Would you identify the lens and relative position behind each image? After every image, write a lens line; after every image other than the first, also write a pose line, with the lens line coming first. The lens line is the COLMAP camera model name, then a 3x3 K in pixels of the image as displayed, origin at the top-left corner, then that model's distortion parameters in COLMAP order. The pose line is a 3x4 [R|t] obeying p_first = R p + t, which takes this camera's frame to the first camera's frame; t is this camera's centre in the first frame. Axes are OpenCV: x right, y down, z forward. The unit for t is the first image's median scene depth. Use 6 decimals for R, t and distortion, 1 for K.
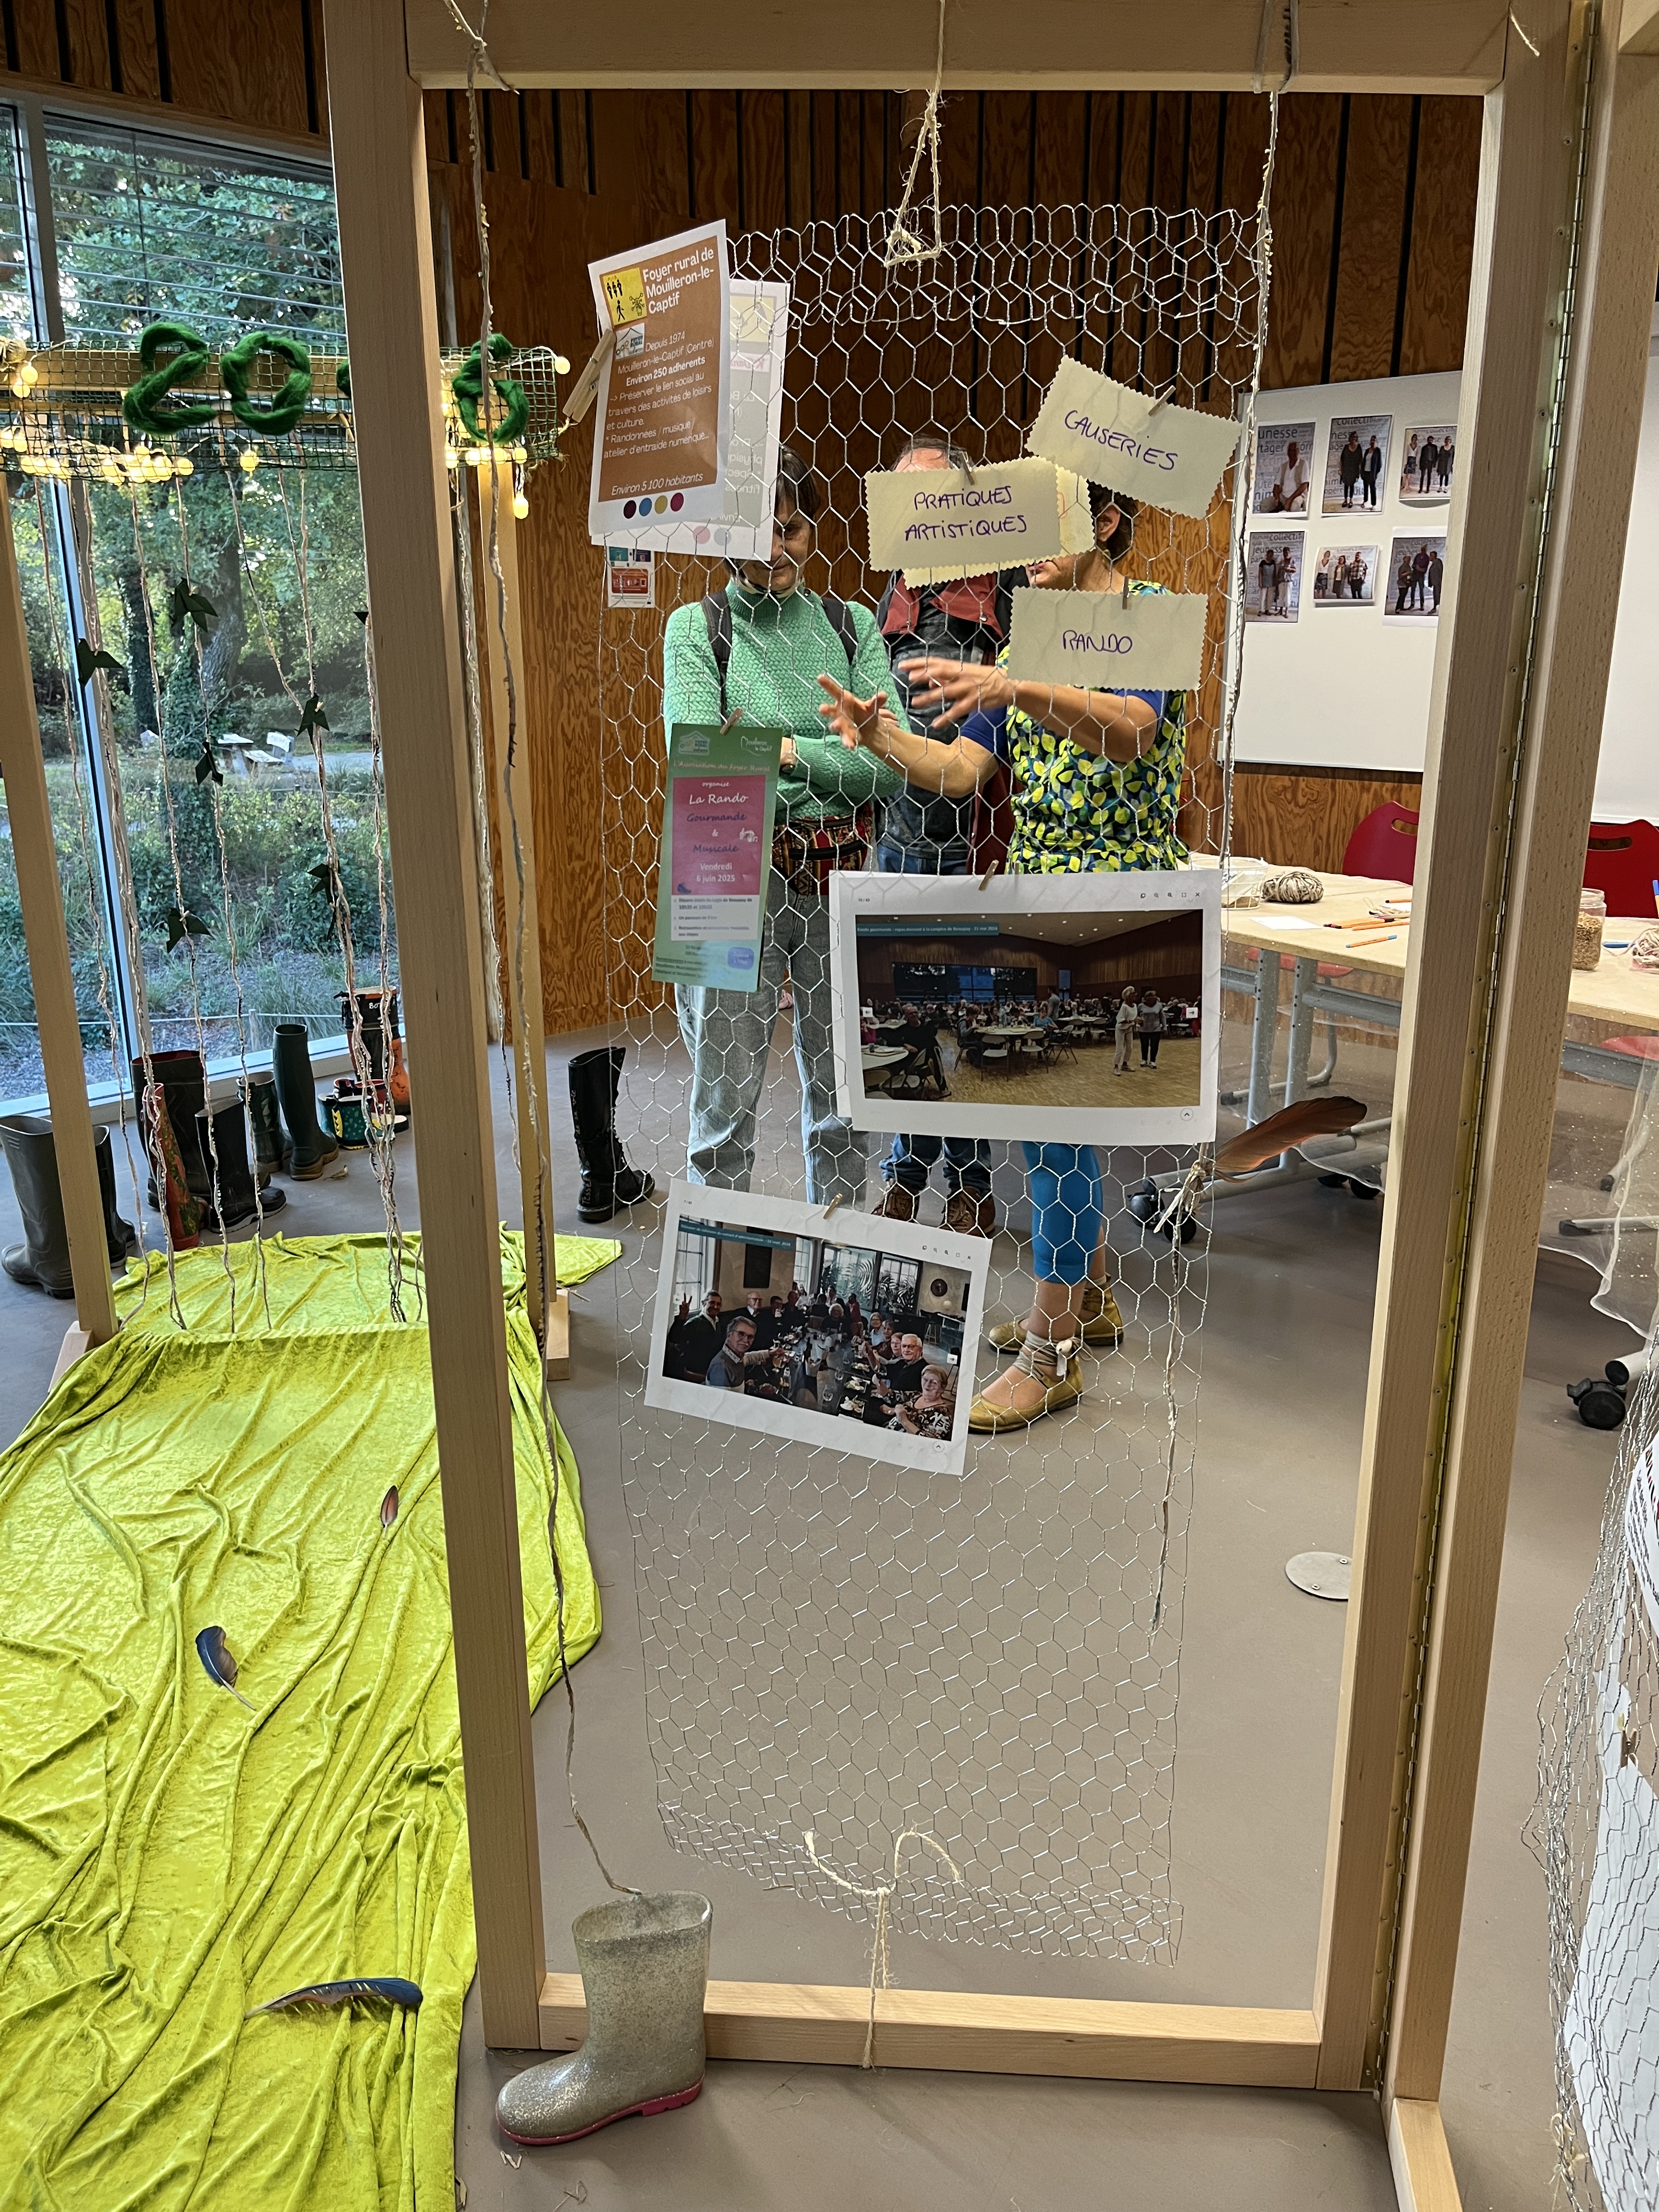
lens RADIAL K [[1655.9, 0, 847.5], [0, 1655.9, 1078.3], [0, 0, 1]] dist [0.057431, -0.051904]
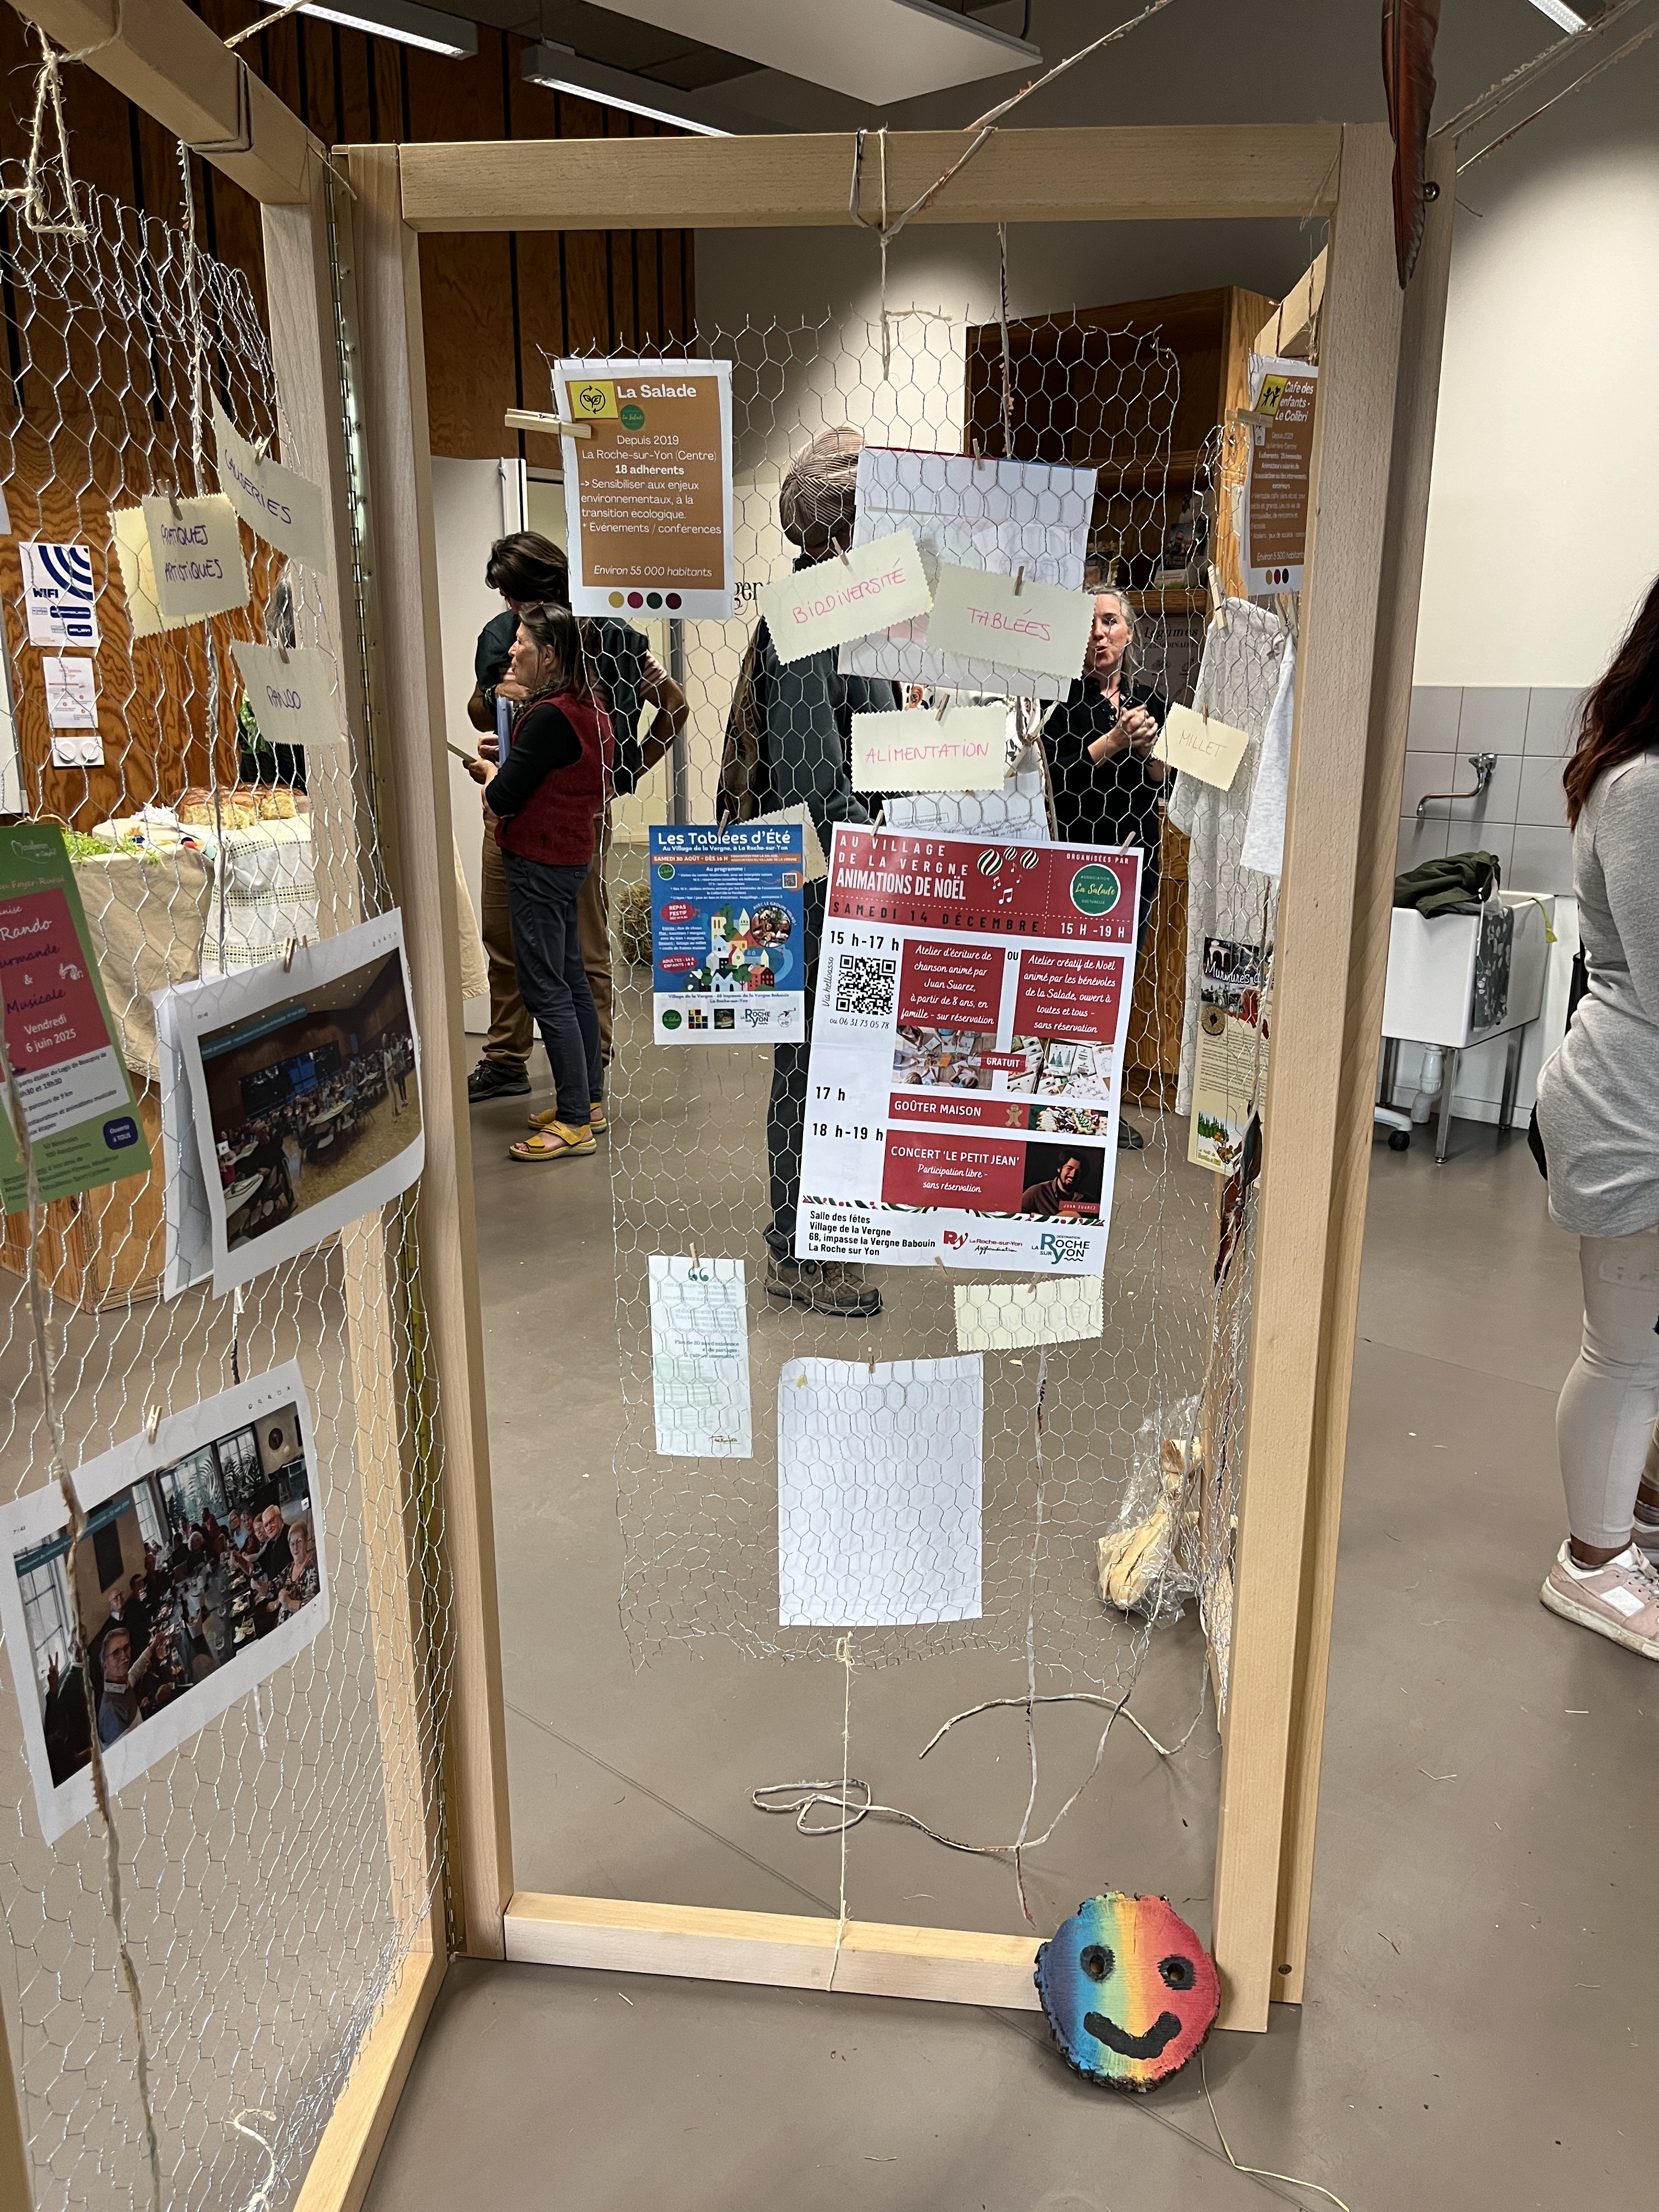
lens RADIAL K [[1694.8, 0, 831.6], [0, 1694.8, 1105.5], [0, 0, 1]] dist [0.030697, 0.000603]
pose [[-0.005660, -0.256712, 0.966471, -0.773266], [0.265246, 0.931481, 0.248972, -0.183321], [-0.964164, 0.257762, 0.062819, 0.625503]]
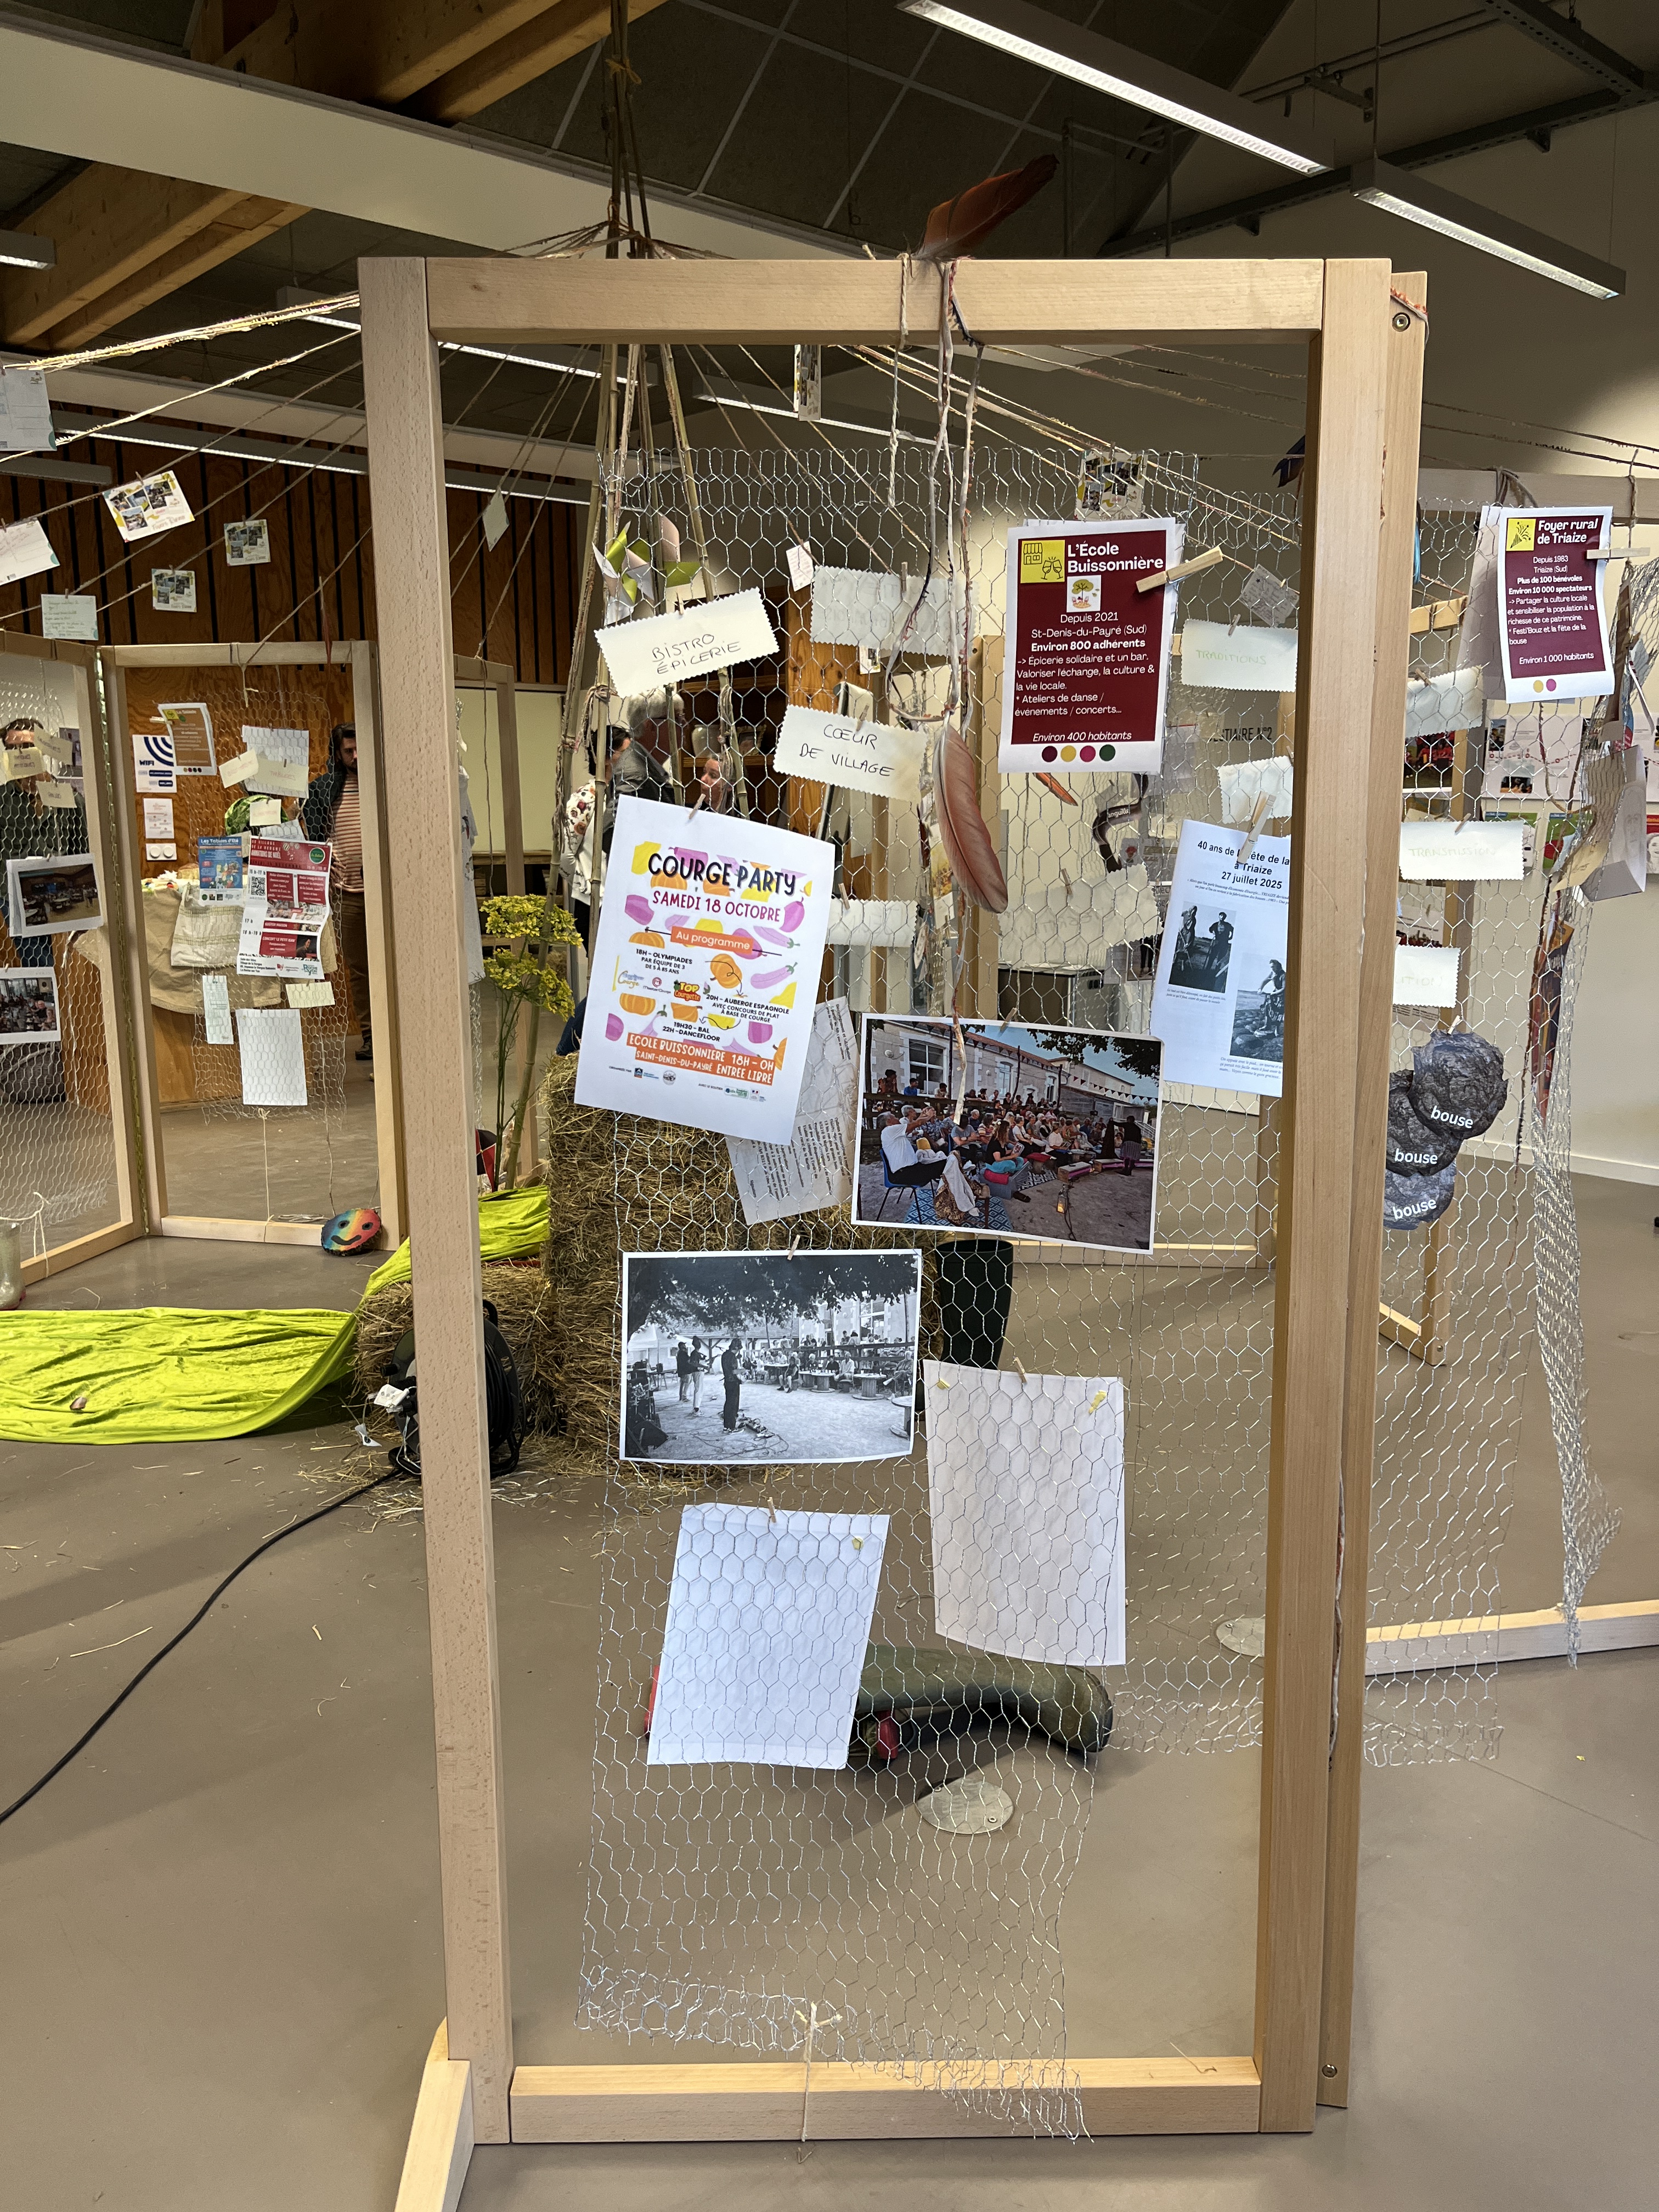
lens RADIAL K [[1695.8, 0, 829.5], [0, 1695.8, 1106.0], [0, 0, 1]] dist [0.011592, 0.008138]
pose [[0.118752, -0.174475, 0.977474, -3.197029], [0.269142, 0.953242, 0.137452, 0.319416], [-0.955751, 0.246757, 0.160158, -1.019153]]
